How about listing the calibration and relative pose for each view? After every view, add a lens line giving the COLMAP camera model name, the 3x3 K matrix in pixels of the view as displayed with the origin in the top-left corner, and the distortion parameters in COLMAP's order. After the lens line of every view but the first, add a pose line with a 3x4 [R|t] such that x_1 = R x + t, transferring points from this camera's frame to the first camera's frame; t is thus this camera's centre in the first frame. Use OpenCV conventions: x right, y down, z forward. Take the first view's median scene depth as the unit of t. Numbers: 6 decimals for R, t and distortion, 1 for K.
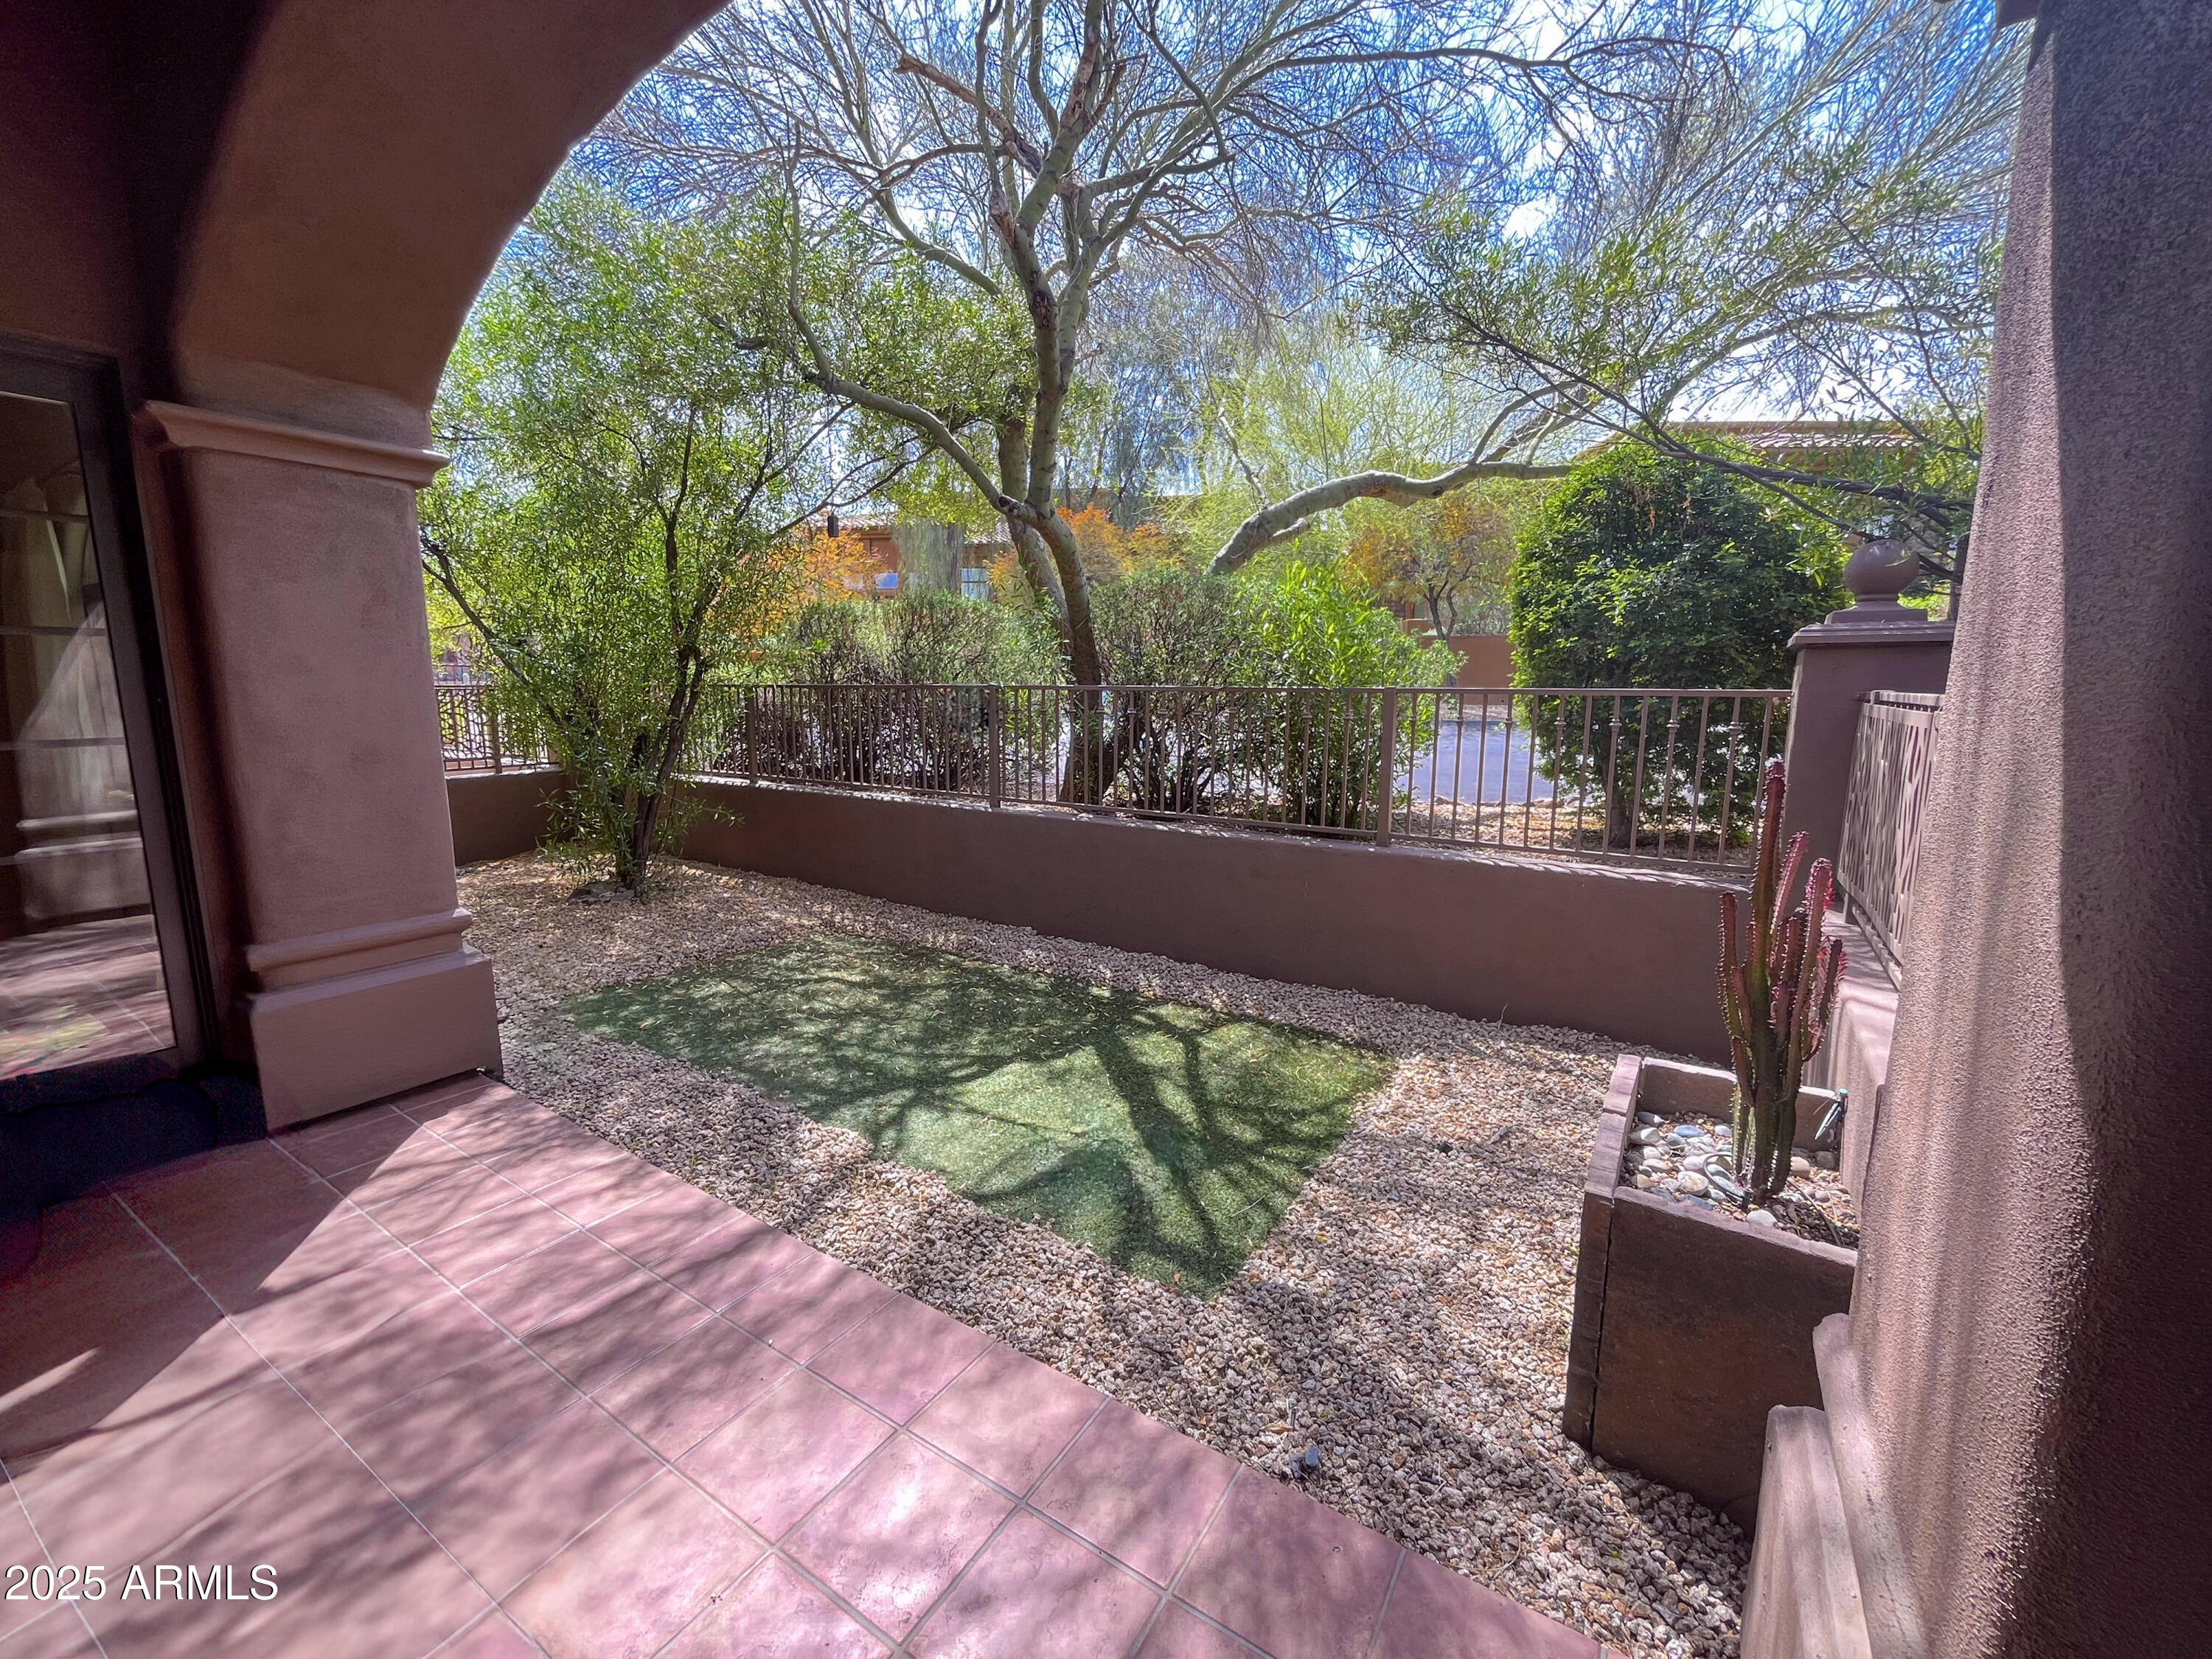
lens RADIAL K [[904.1, 0, 1109.8], [0, 904.1, 826.6], [0, 0, 1]] dist [-0.005112, 0.001528]
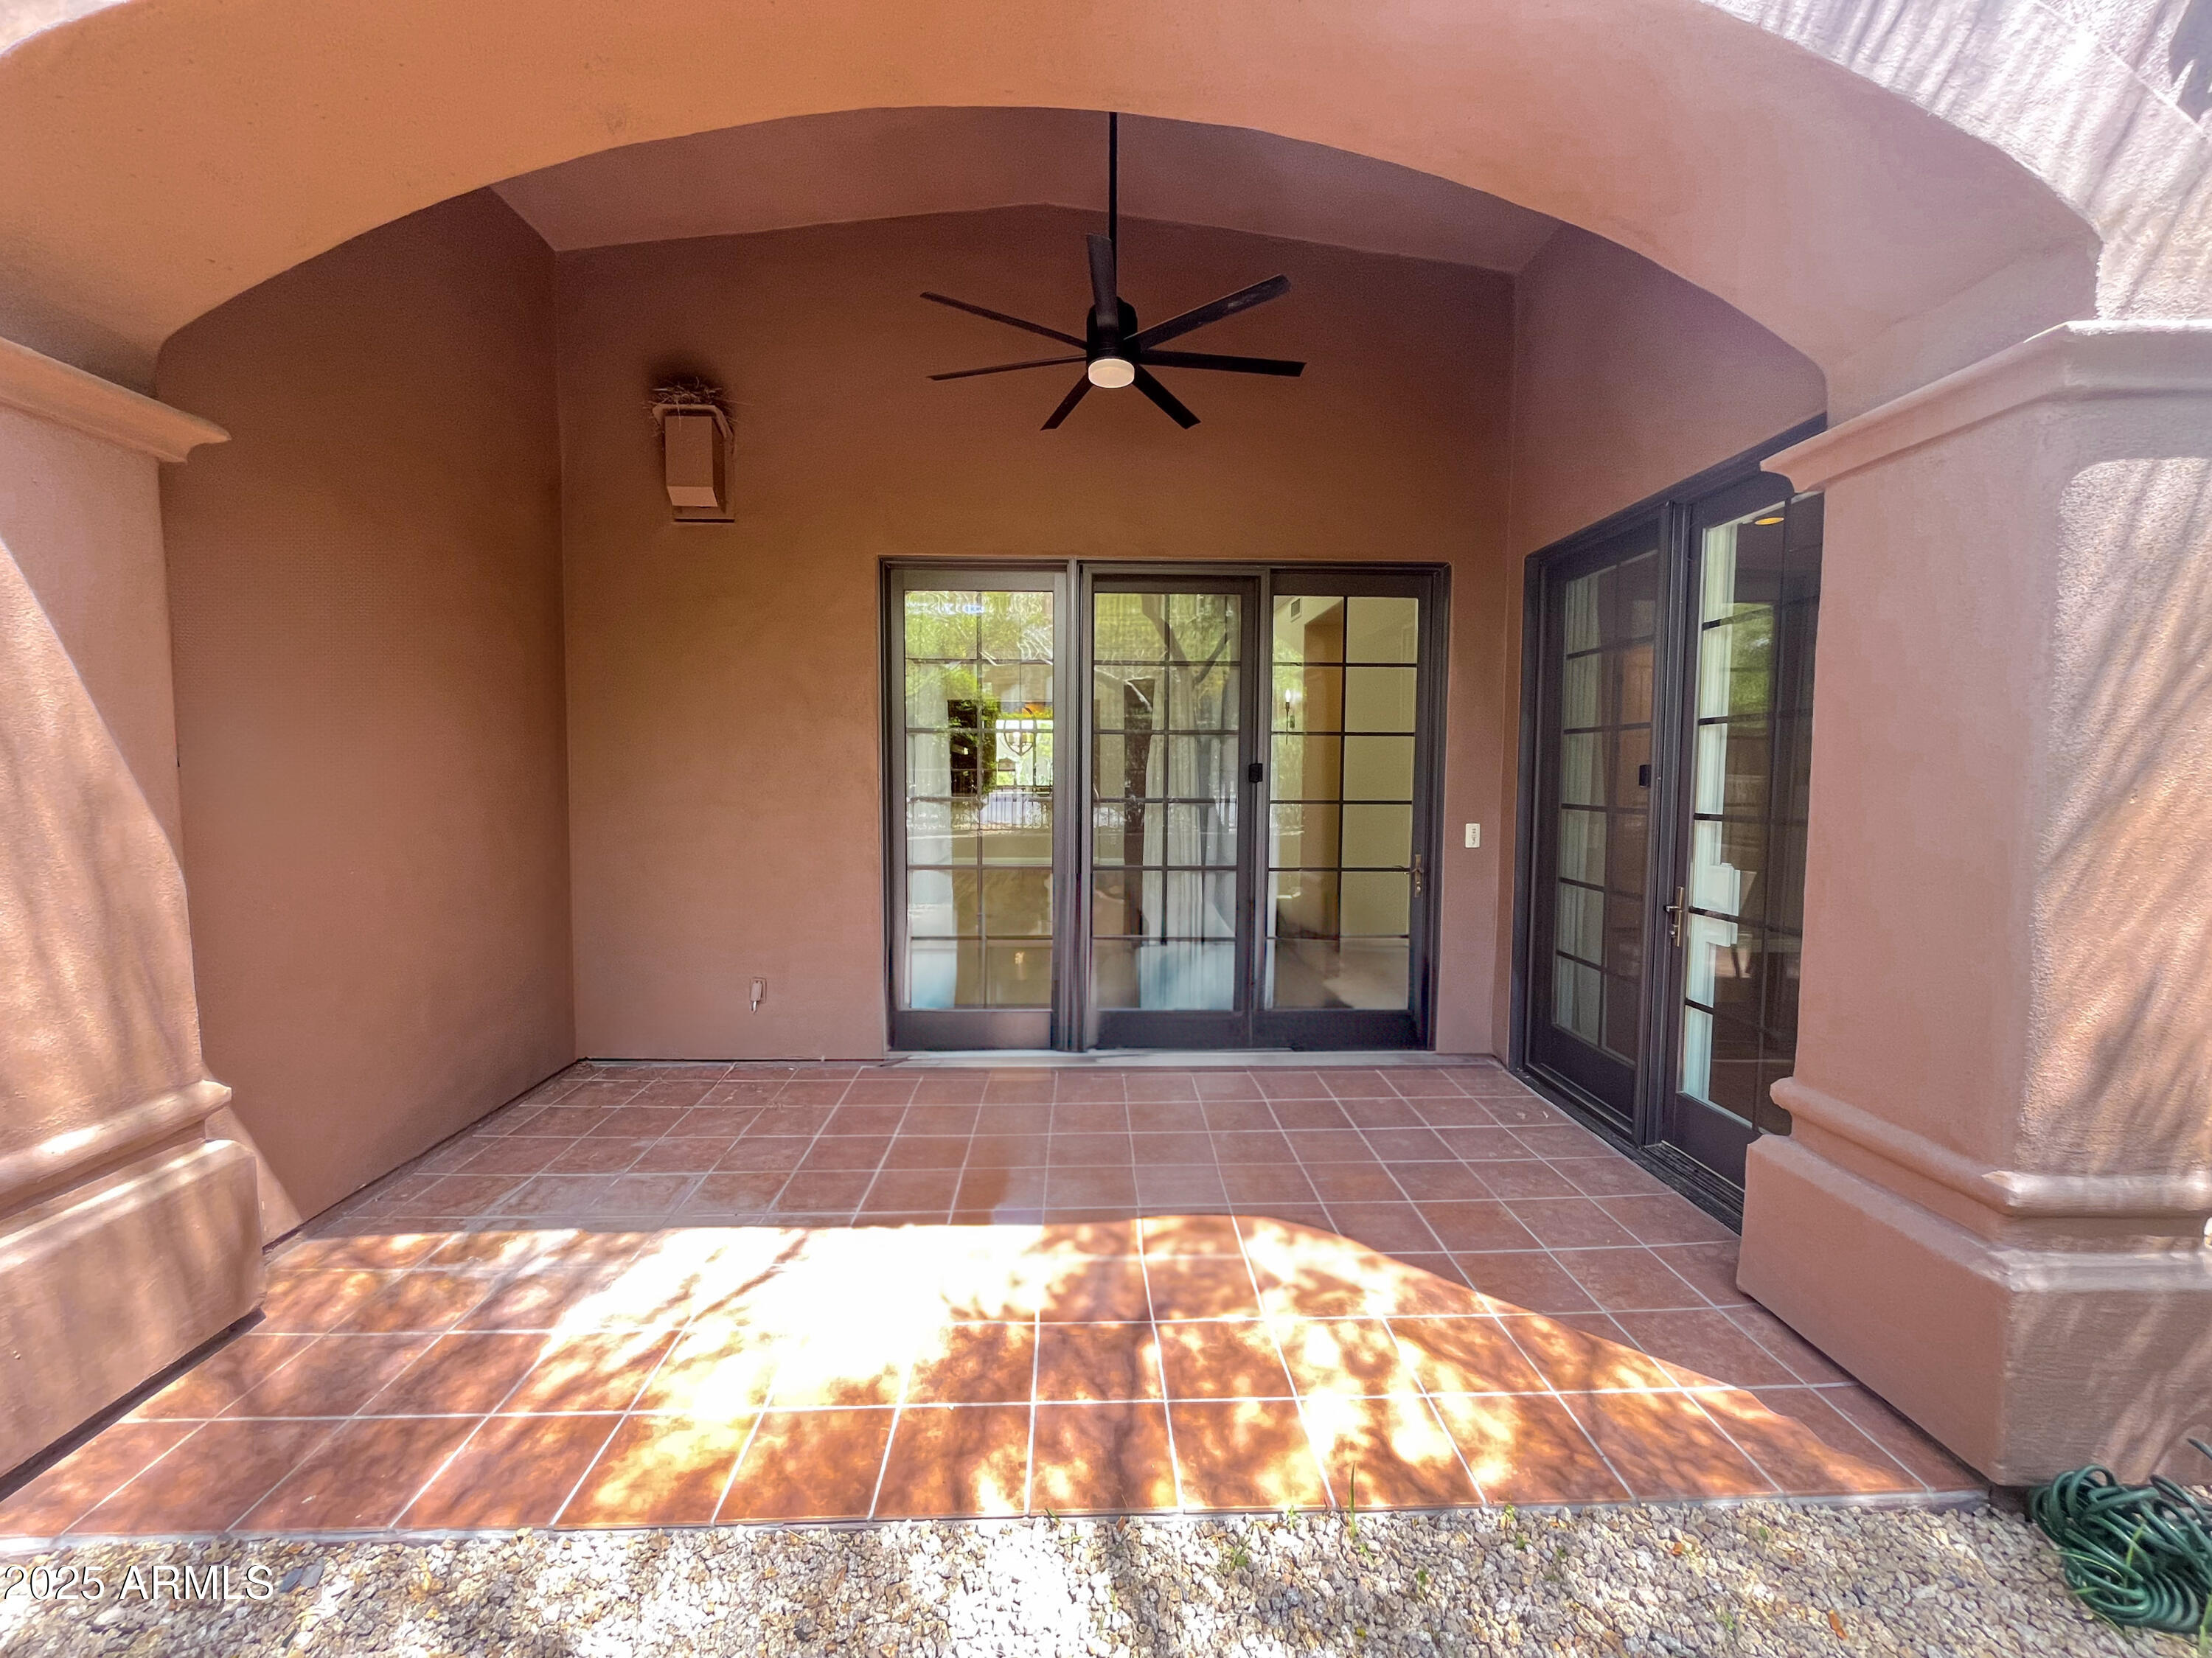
lens RADIAL K [[904.0, 0, 1104.3], [0, 904.0, 827.9], [0, 0, 1]] dist [-0.005112, 0.001528]
pose [[-0.821870, 0.029050, -0.568934, 0.024967], [-0.096615, 0.977124, 0.189460, -0.211382], [0.561422, 0.210679, -0.800262, 1.439399]]
